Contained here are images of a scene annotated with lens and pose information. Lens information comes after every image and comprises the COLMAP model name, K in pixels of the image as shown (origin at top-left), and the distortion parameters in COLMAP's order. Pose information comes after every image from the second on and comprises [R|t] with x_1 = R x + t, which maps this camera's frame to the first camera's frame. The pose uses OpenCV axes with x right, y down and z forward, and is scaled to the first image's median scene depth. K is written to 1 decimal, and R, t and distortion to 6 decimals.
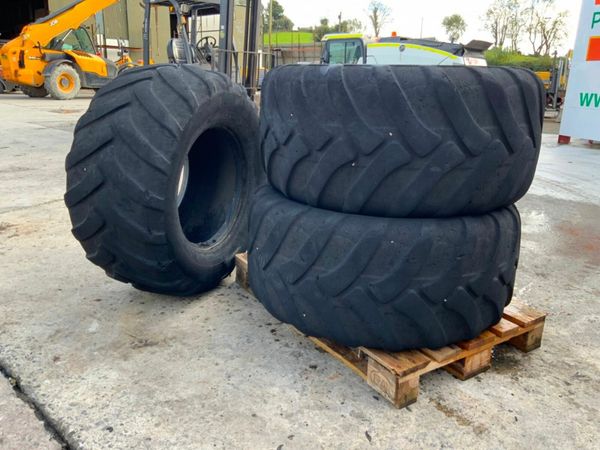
lens RADIAL K [[500.8, 0, 306.4], [0, 500.8, 224.1], [0, 0, 1]] dist [0.053846, -0.118514]
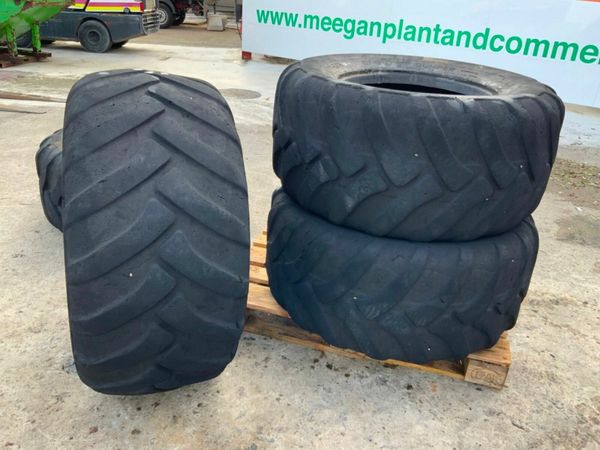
lens RADIAL K [[500.8, 0, 302.2], [0, 500.8, 223.8], [0, 0, 1]] dist [0.053846, -0.118514]
pose [[0.747754, -0.263689, 0.609370, -0.663308], [0.142142, 0.960055, 0.241017, -0.300846], [-0.648583, -0.093604, 0.755367, 0.389765]]
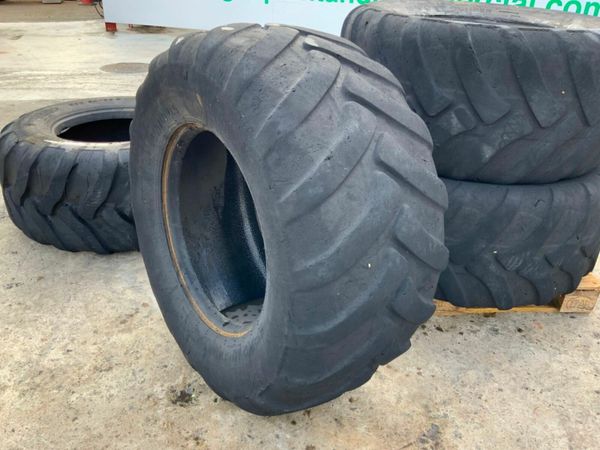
lens RADIAL K [[500.8, 0, 299.5], [0, 500.8, 225.1], [0, 0, 1]] dist [0.053846, -0.118514]
pose [[0.502542, -0.408817, 0.761788, -0.883600], [0.217067, 0.912574, 0.346541, -0.356340], [-0.836860, -0.008792, 0.547347, 0.791357]]
